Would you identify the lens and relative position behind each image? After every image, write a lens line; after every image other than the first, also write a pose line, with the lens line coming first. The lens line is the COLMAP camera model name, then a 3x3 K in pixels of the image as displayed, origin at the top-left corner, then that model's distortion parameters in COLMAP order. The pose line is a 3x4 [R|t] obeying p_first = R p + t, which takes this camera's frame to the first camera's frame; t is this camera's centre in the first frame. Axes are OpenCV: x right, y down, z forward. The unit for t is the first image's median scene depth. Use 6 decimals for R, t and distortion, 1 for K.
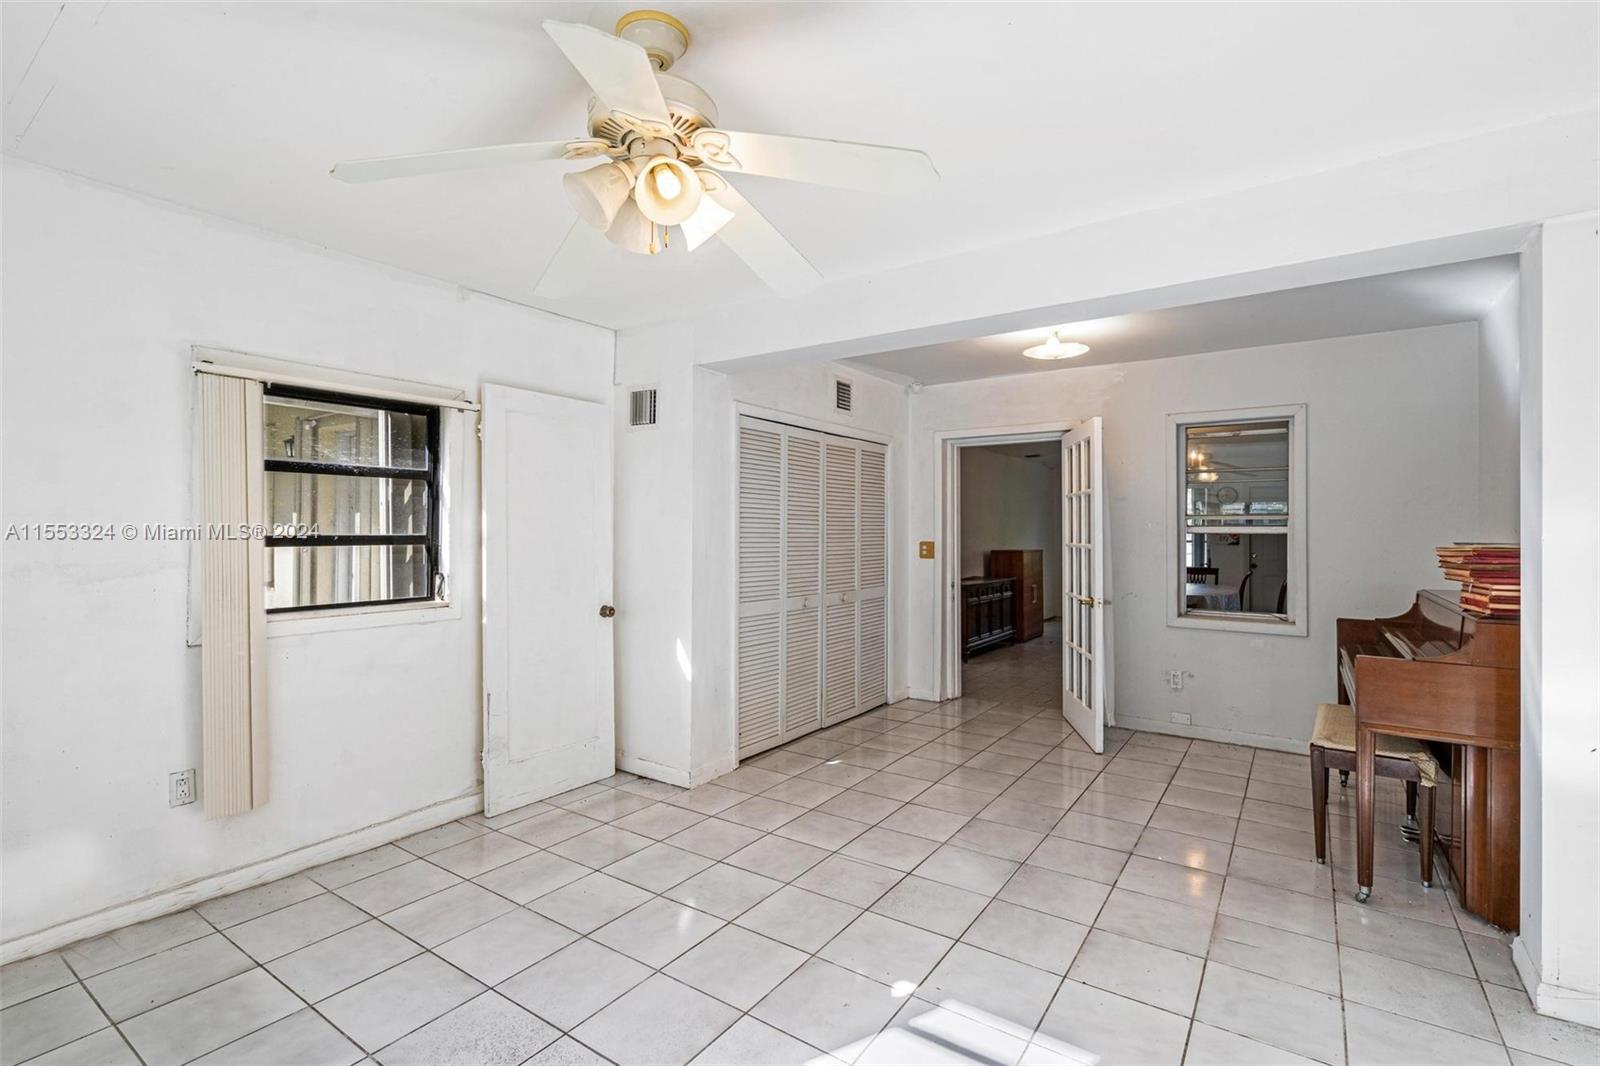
lens RADIAL K [[739.2, 0, 795.8], [0, 739.2, 520.0], [0, 0, 1]] dist [0.001008, 0.000507]
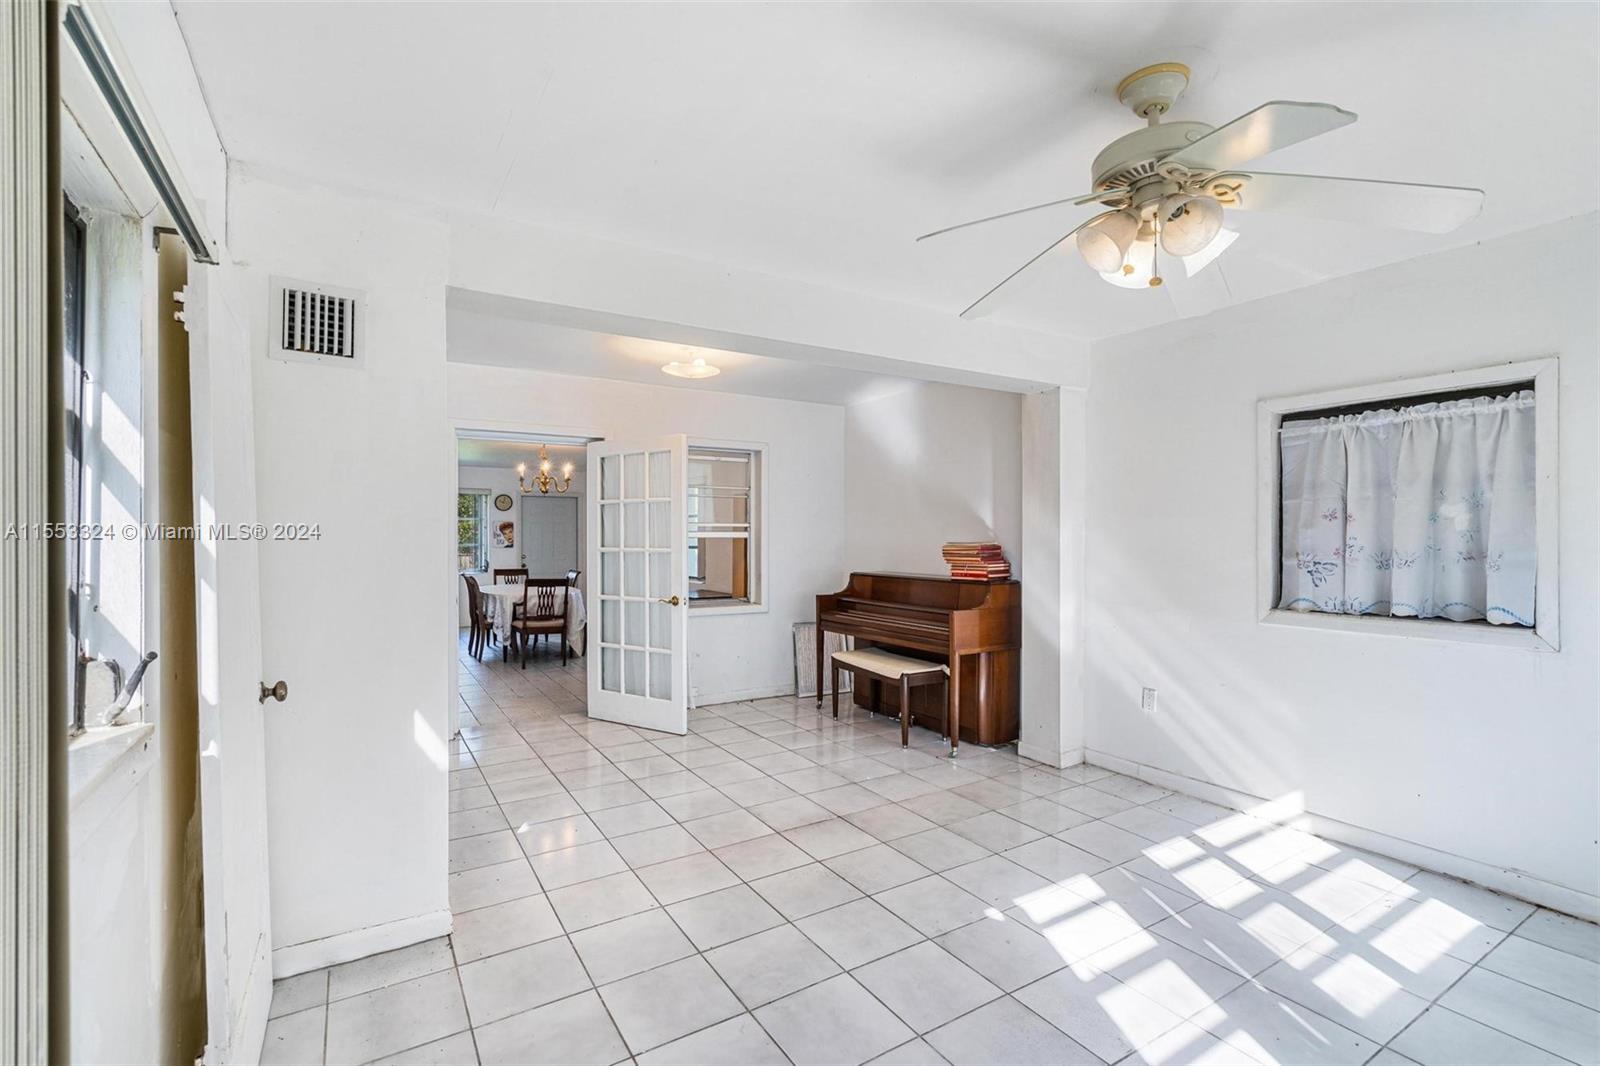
lens RADIAL K [[726.5, 0, 800.0], [0, 726.5, 533.0], [0, 0, 1]] dist [-0.000055, 0.000139]
pose [[0.396321, -0.000904, 0.918112, -0.577741], [-0.011475, 0.999917, 0.005938, 0.001370], [-0.918040, -0.012889, 0.396278, 0.440171]]
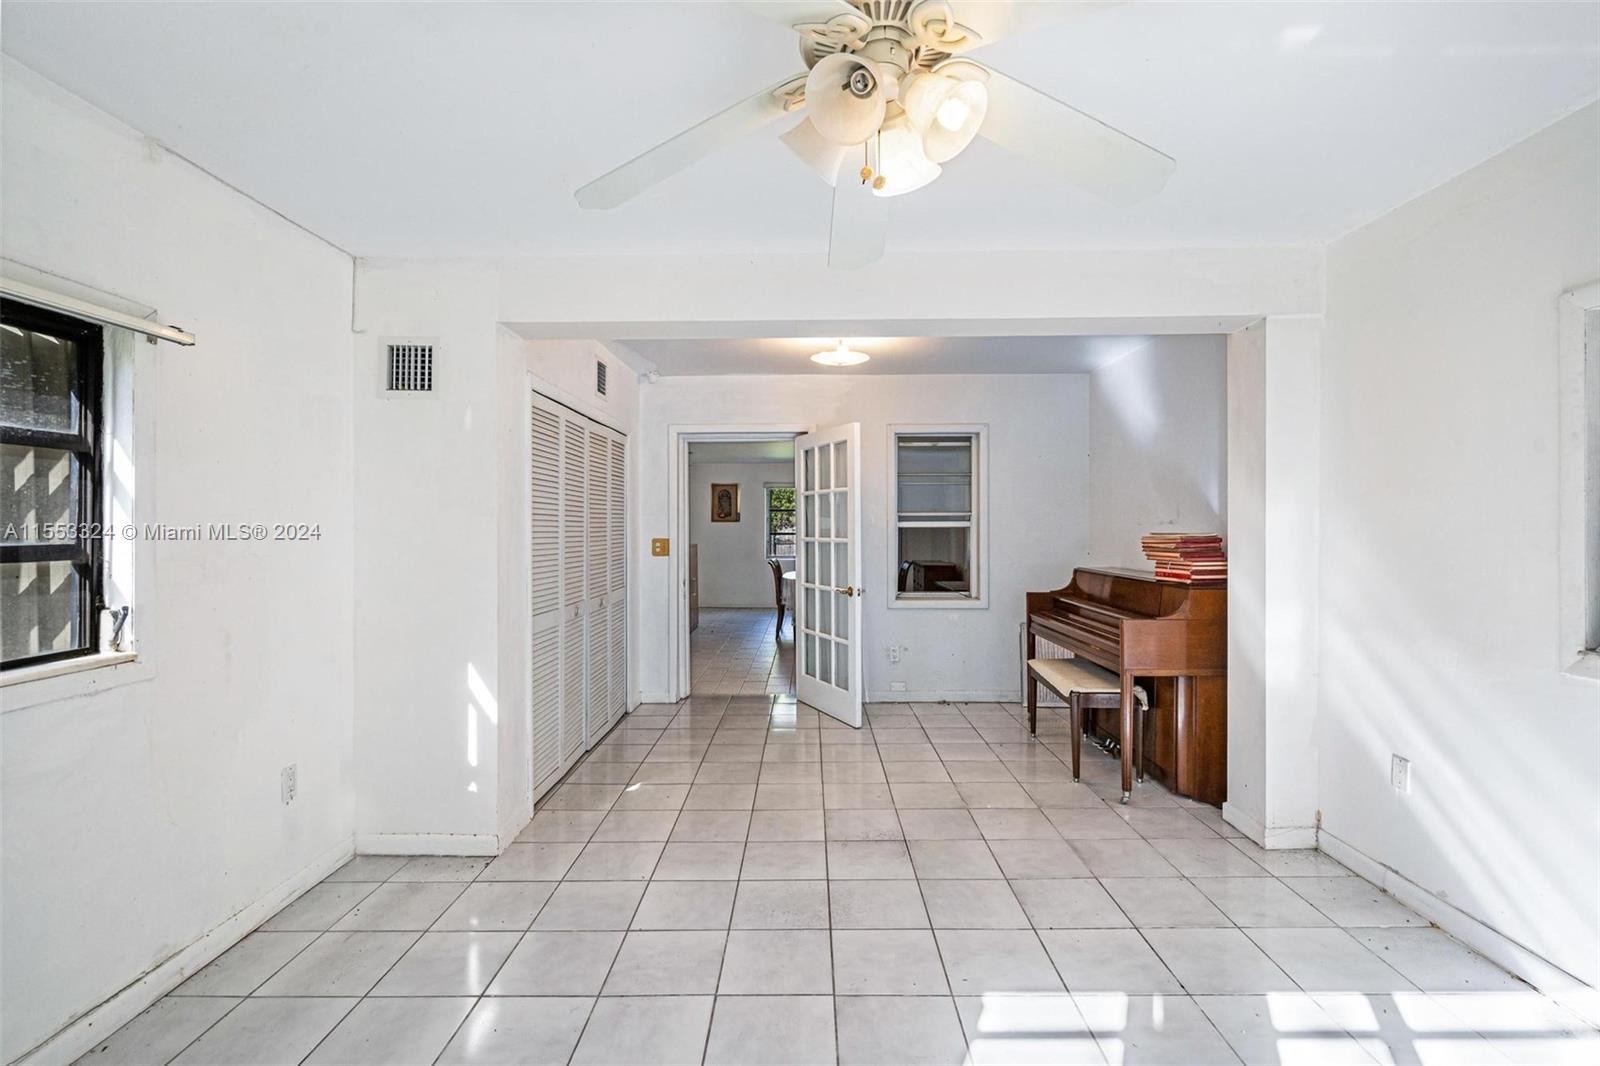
lens RADIAL K [[730.1, 0, 803.5], [0, 730.1, 520.8], [0, 0, 1]] dist [-0.003544, 0.008233]
pose [[0.825867, -0.004716, 0.563845, -0.294786], [0.000028, 0.999965, 0.008323, -0.002844], [-0.563864, -0.006857, 0.825839, 0.160147]]
